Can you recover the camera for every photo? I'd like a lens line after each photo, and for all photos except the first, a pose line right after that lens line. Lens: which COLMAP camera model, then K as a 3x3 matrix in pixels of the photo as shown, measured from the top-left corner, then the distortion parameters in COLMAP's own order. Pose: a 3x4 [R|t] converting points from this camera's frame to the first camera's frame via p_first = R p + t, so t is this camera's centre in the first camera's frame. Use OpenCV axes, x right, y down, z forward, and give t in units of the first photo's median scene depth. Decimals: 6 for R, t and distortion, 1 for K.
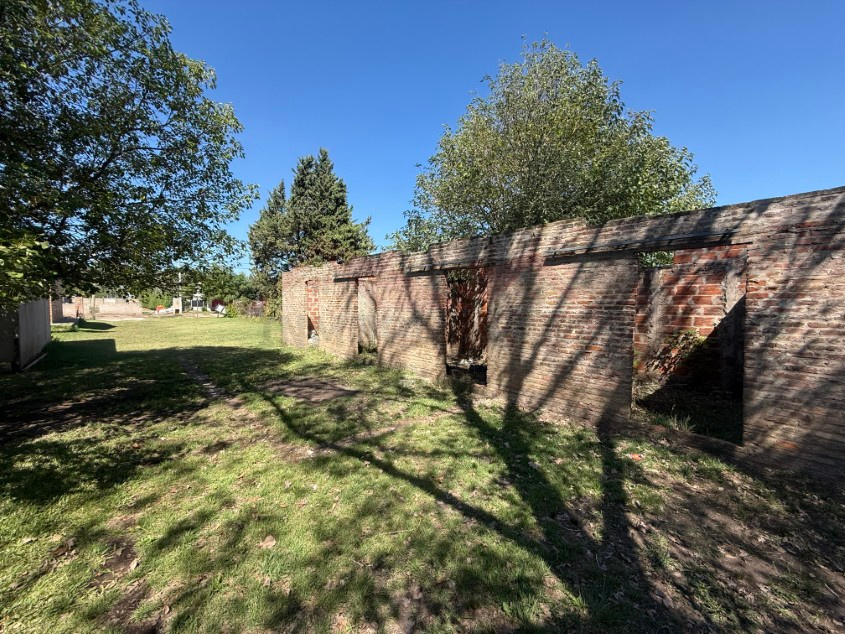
lens RADIAL K [[337.6, 0, 420.5], [0, 337.6, 318.2], [0, 0, 1]] dist [0.001047, -0.000121]
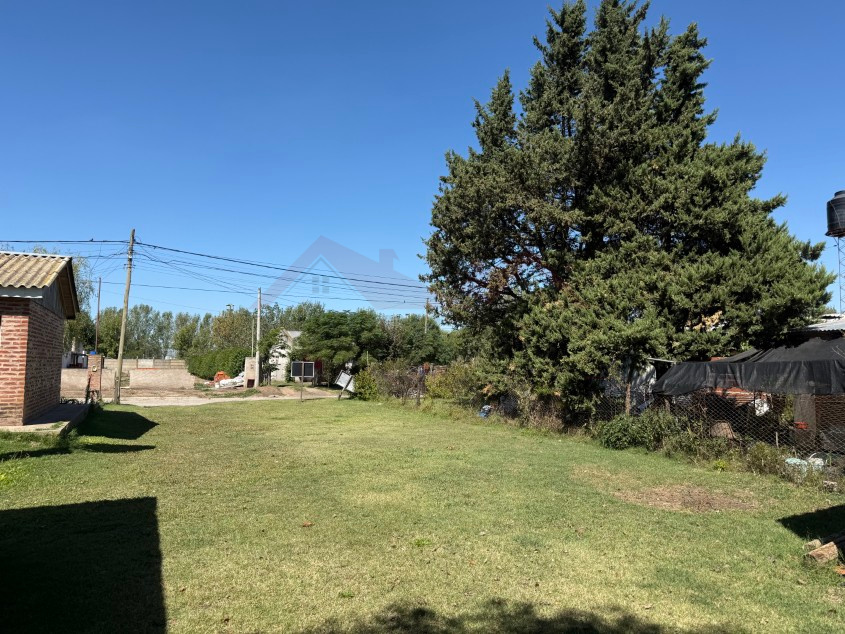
lens RADIAL K [[589.6, 0, 420.4], [0, 589.6, 322.3], [0, 0, 1]] dist [0.125486, -0.184067]
pose [[0.951074, -0.021018, -0.308247, -0.239504], [-0.015556, 0.993160, -0.115717, -0.015121], [0.308571, 0.114850, 0.944242, 0.258414]]
